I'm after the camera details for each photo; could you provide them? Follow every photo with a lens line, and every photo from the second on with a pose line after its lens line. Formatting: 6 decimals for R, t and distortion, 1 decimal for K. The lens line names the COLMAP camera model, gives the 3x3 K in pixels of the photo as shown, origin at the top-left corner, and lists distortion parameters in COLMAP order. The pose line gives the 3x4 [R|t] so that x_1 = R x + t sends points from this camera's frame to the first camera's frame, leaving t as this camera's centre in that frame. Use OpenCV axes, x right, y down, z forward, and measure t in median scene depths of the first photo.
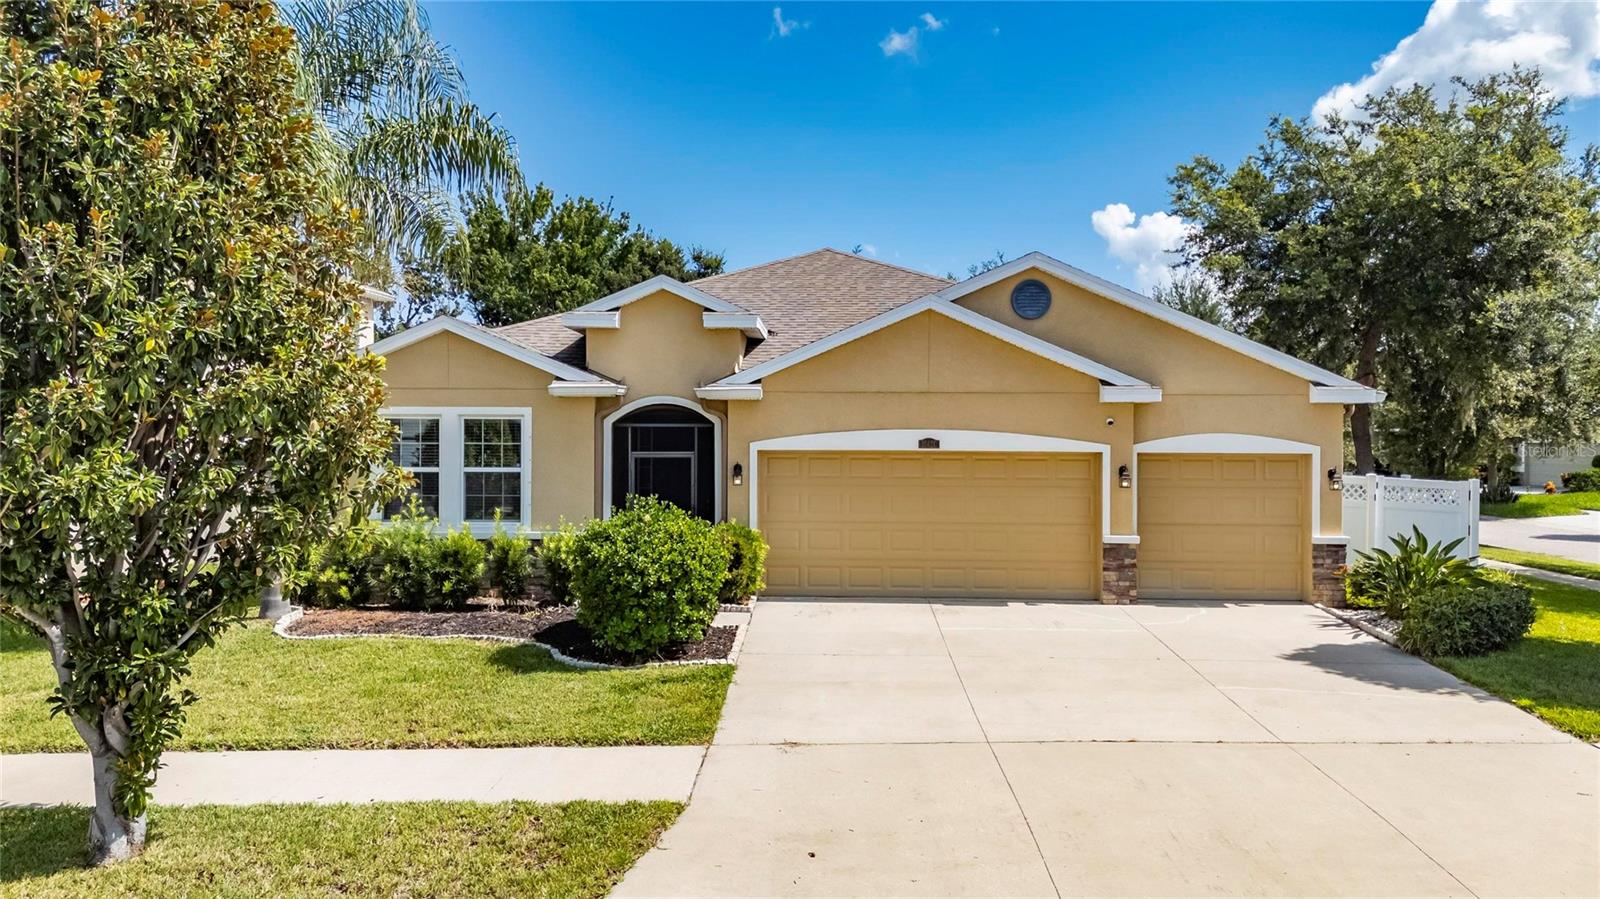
lens RADIAL K [[1176.4, 0, 808.2], [0, 1176.4, 451.5], [0, 0, 1]] dist [0.066451, -0.059052]
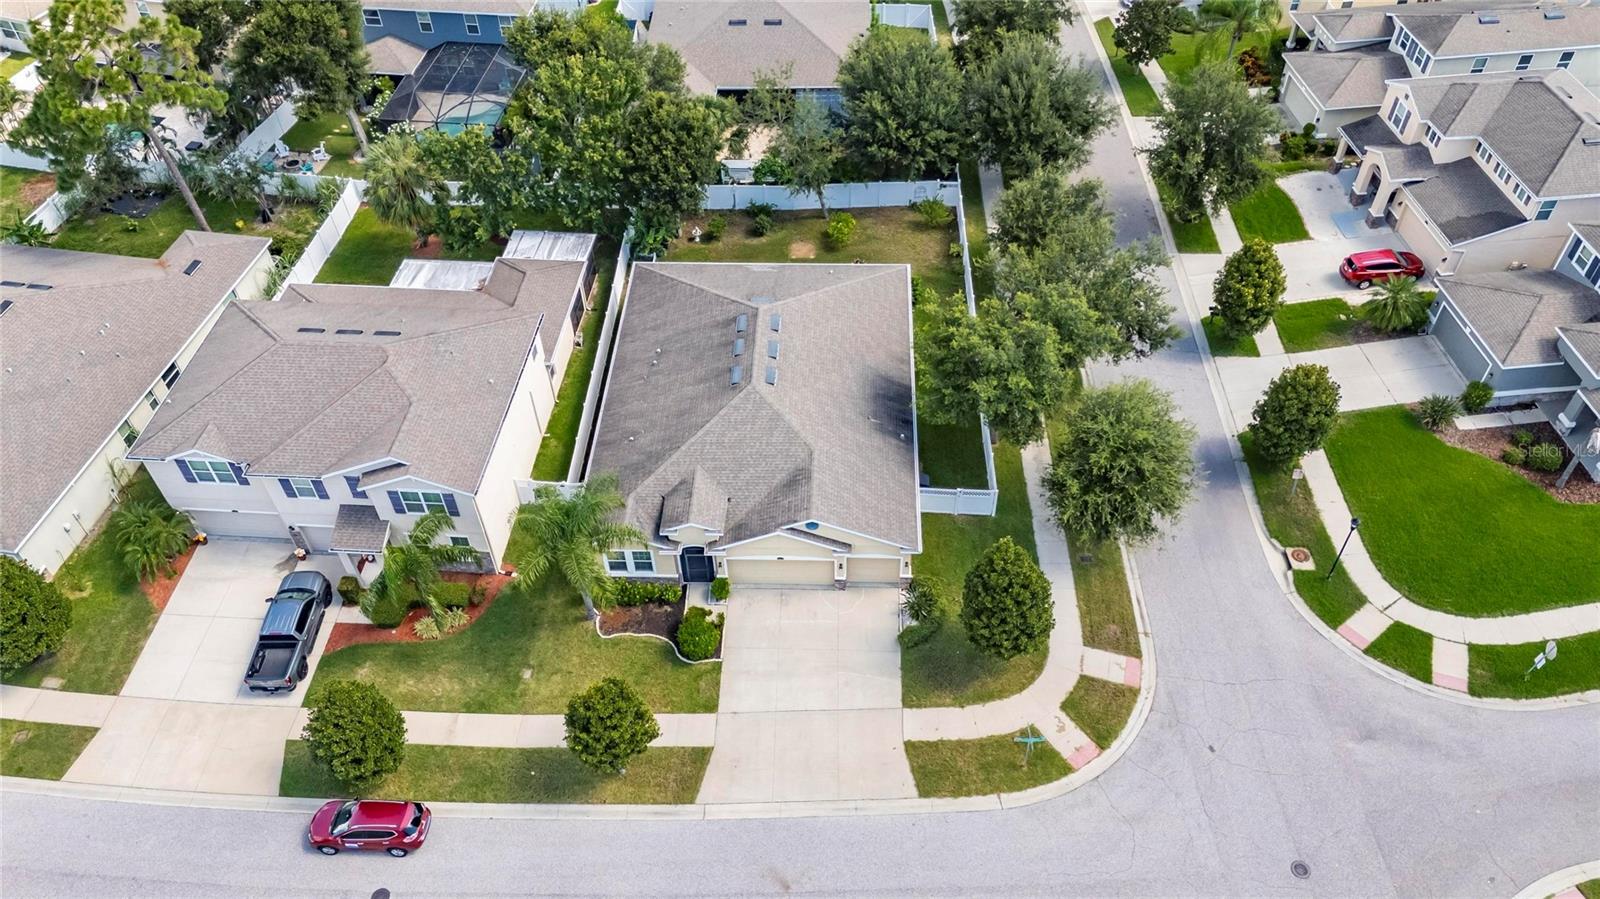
lens RADIAL K [[1176.4, 0, 808.2], [0, 1176.4, 451.5], [0, 0, 1]] dist [0.066451, -0.059052]
pose [[0.999710, -0.007440, -0.022888, 0.251846], [0.021538, 0.700964, 0.712871, -2.449511], [0.010739, -0.713158, 0.700921, -1.000814]]
